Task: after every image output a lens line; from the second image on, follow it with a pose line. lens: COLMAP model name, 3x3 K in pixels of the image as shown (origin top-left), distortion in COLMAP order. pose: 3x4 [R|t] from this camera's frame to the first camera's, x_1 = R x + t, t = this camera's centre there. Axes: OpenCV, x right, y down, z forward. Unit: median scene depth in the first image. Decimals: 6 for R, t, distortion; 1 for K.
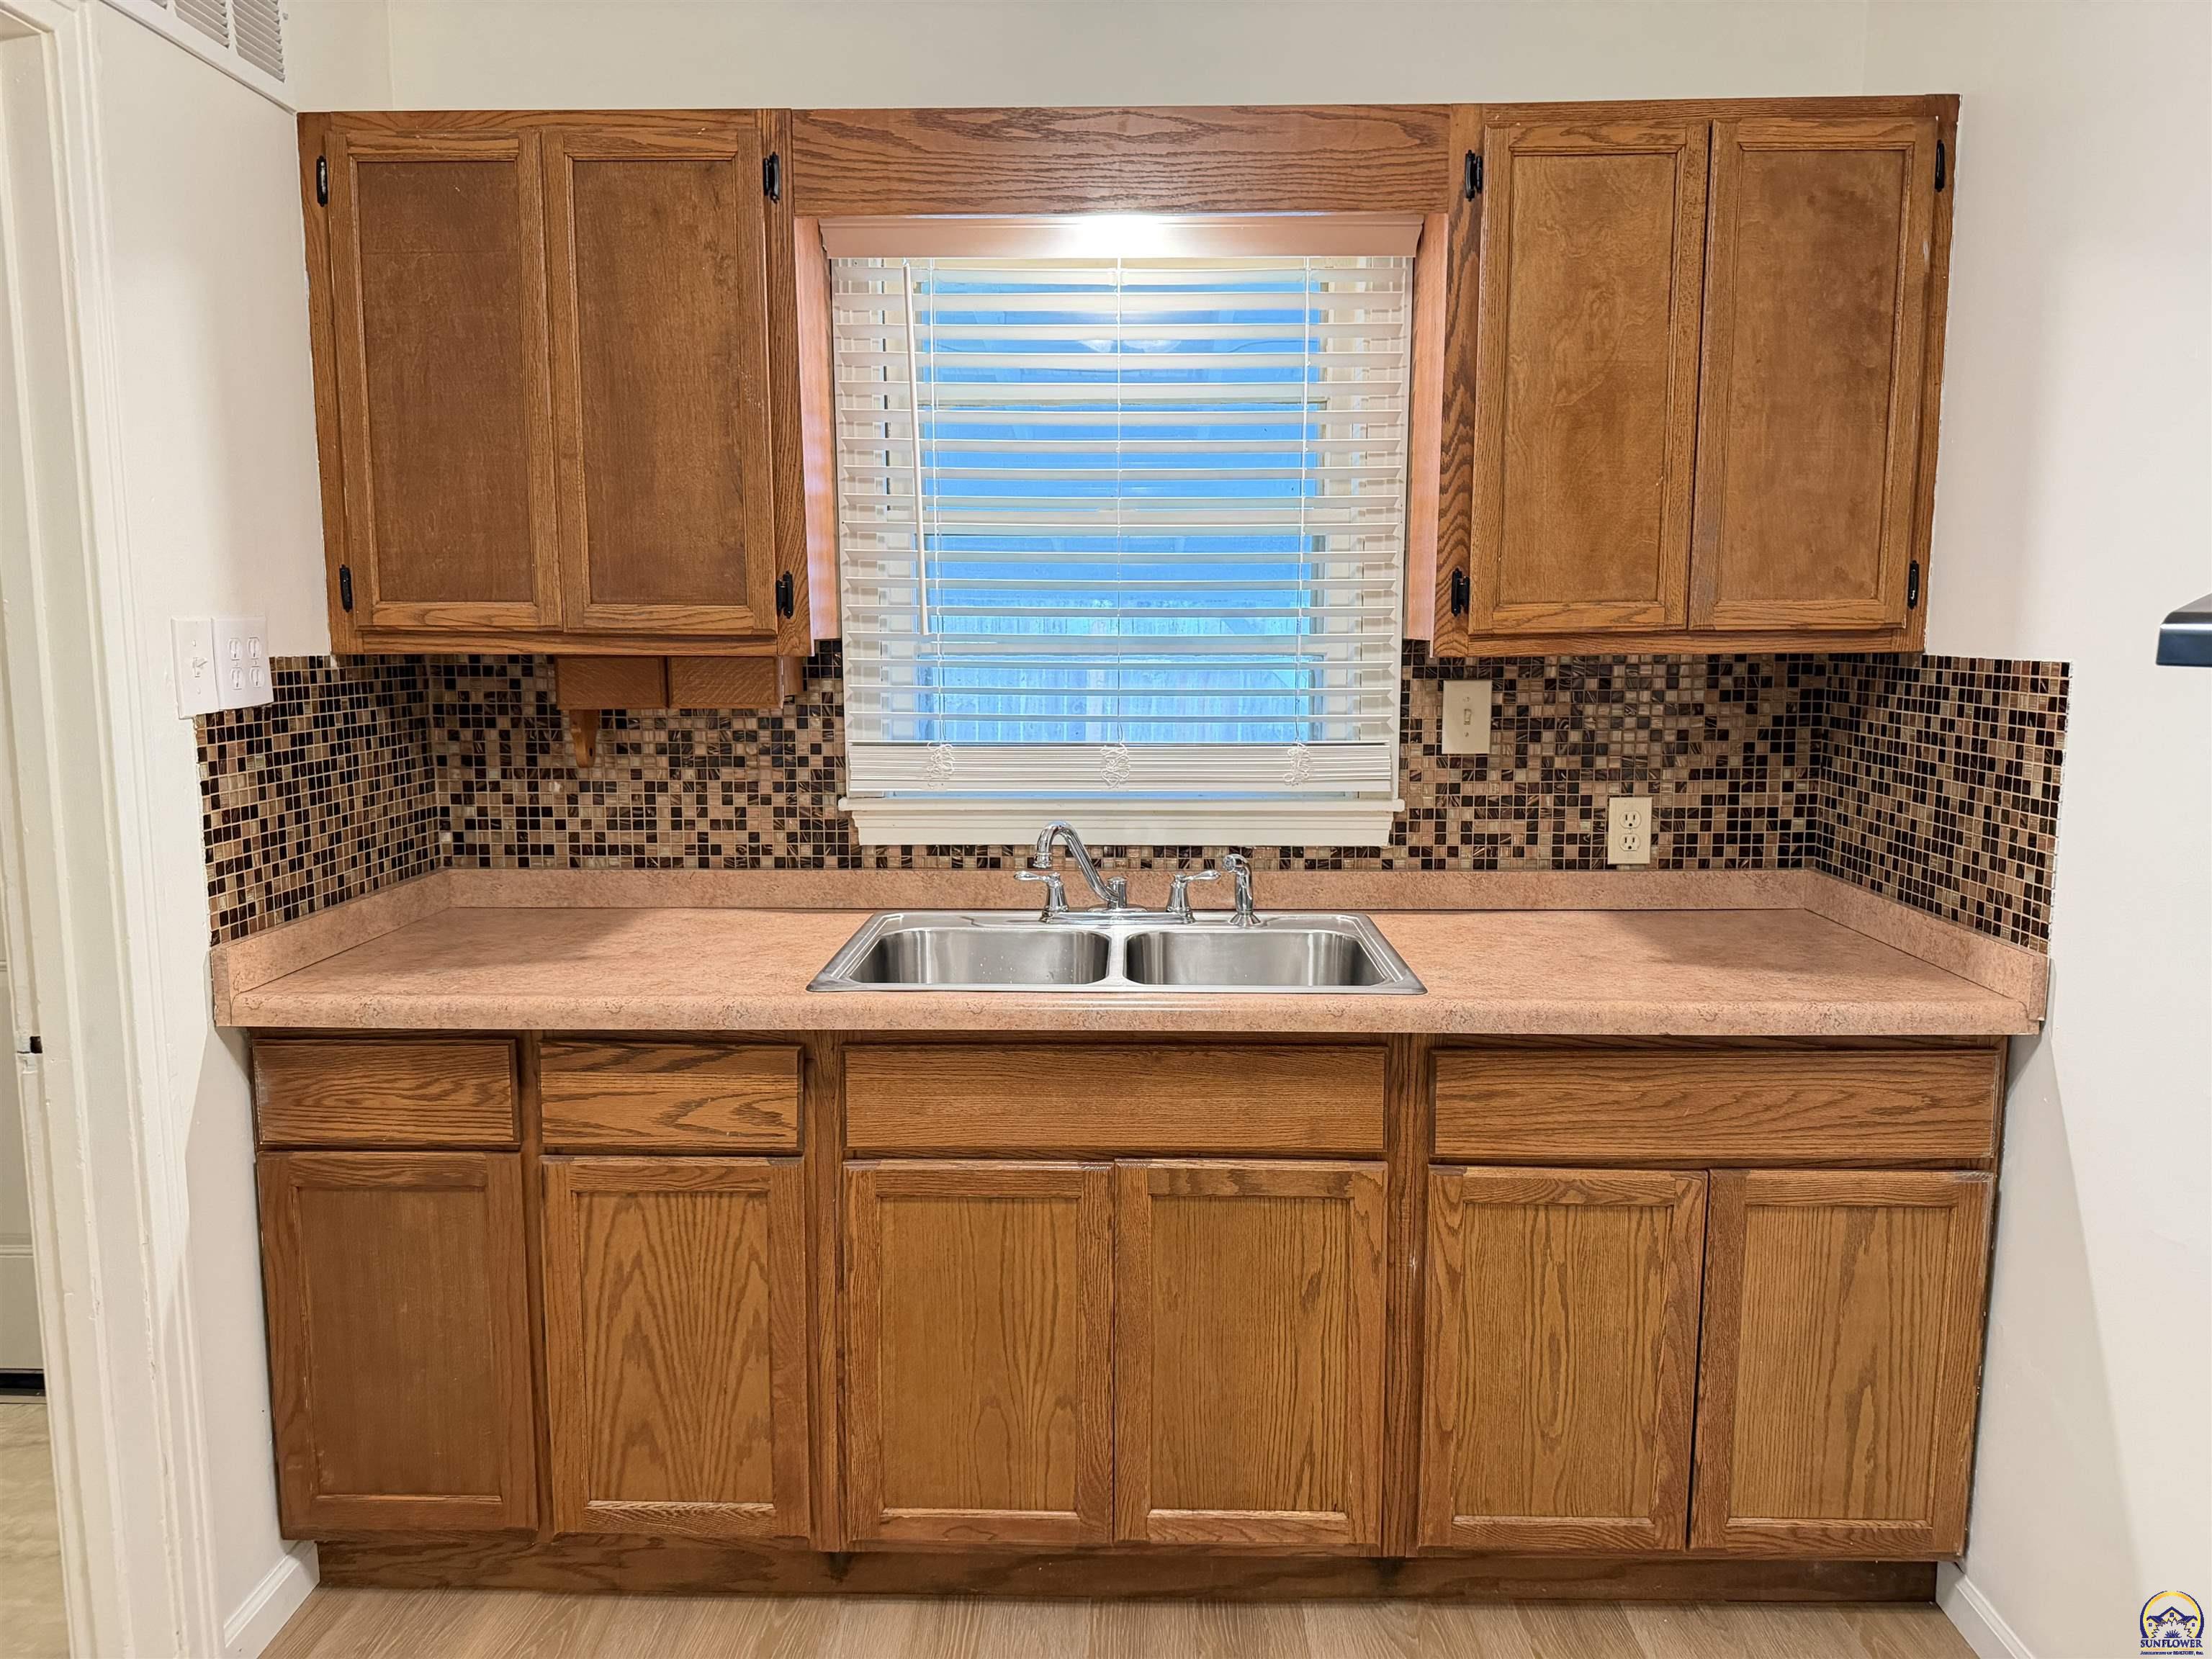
lens RADIAL K [[1531.4, 0, 1108.3], [0, 1531.4, 813.8], [0, 0, 1]] dist [0.102795, -0.178659]
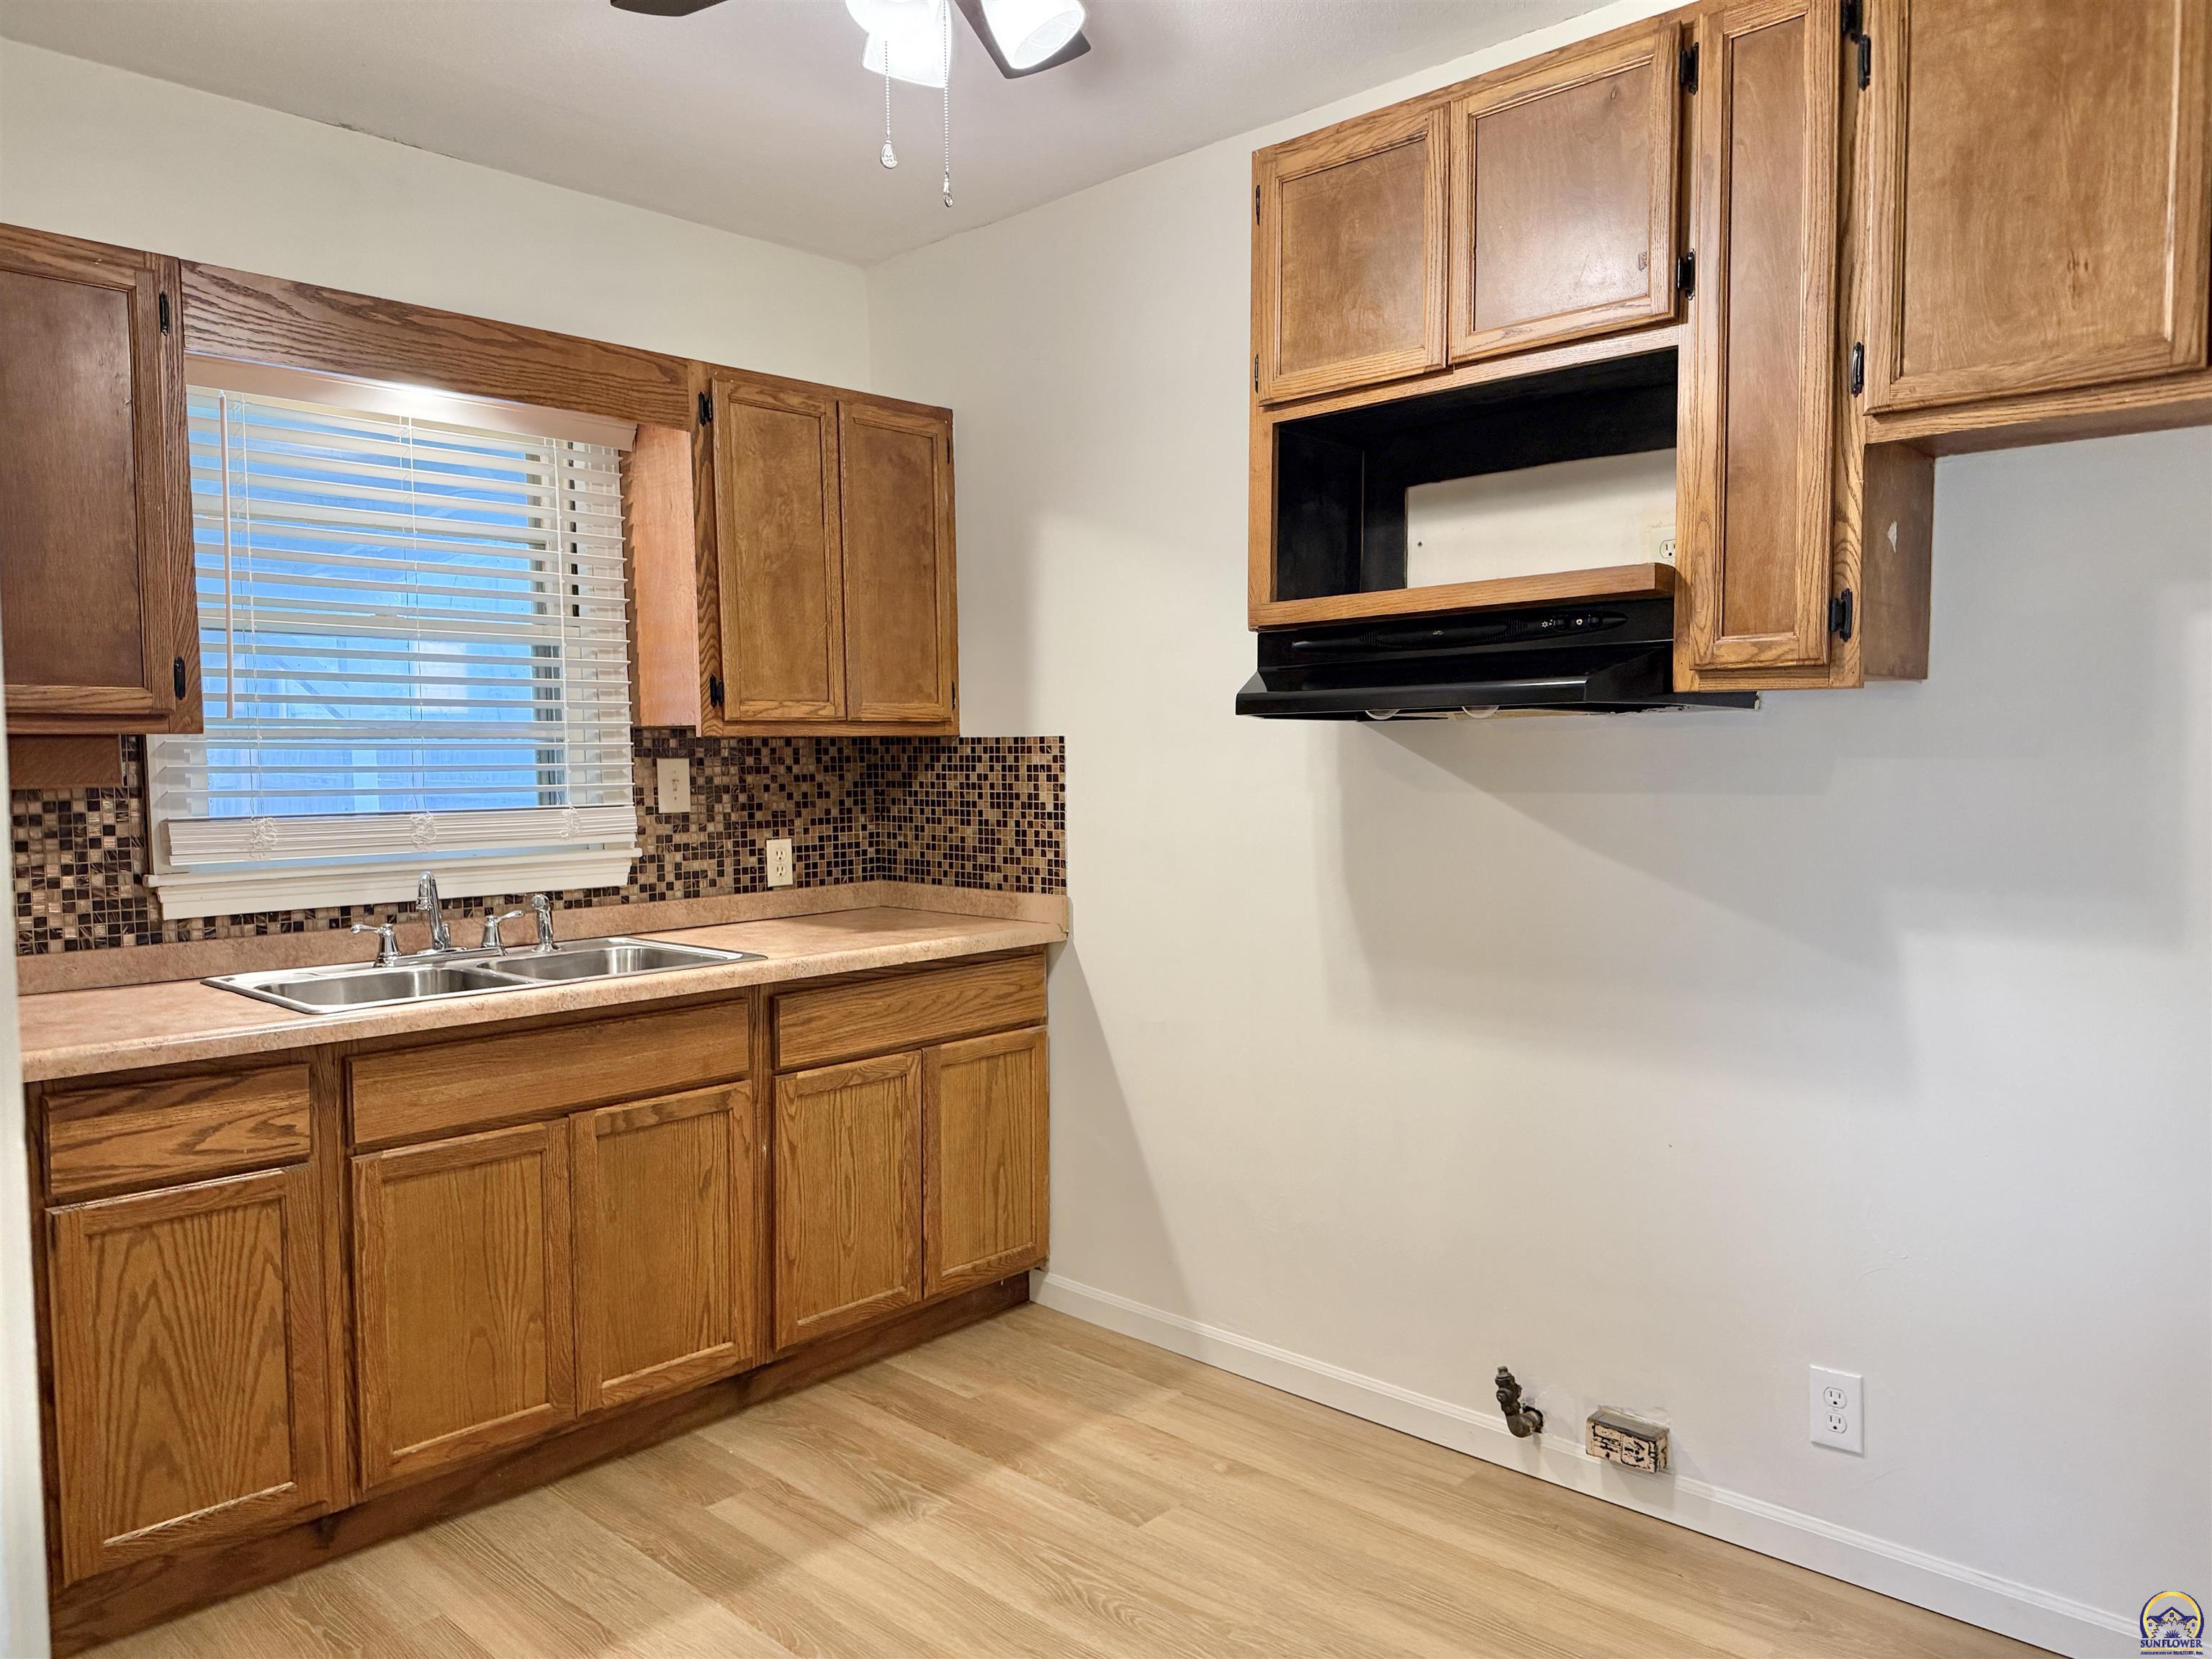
lens RADIAL K [[1558.7, 0, 1118.2], [0, 1558.7, 825.5], [0, 0, 1]] dist [0.112354, -0.175345]
pose [[0.668961, -0.039850, 0.742229, -0.646005], [0.099656, 0.994355, -0.036433, 0.074489], [-0.736587, 0.098340, 0.669156, -0.252913]]
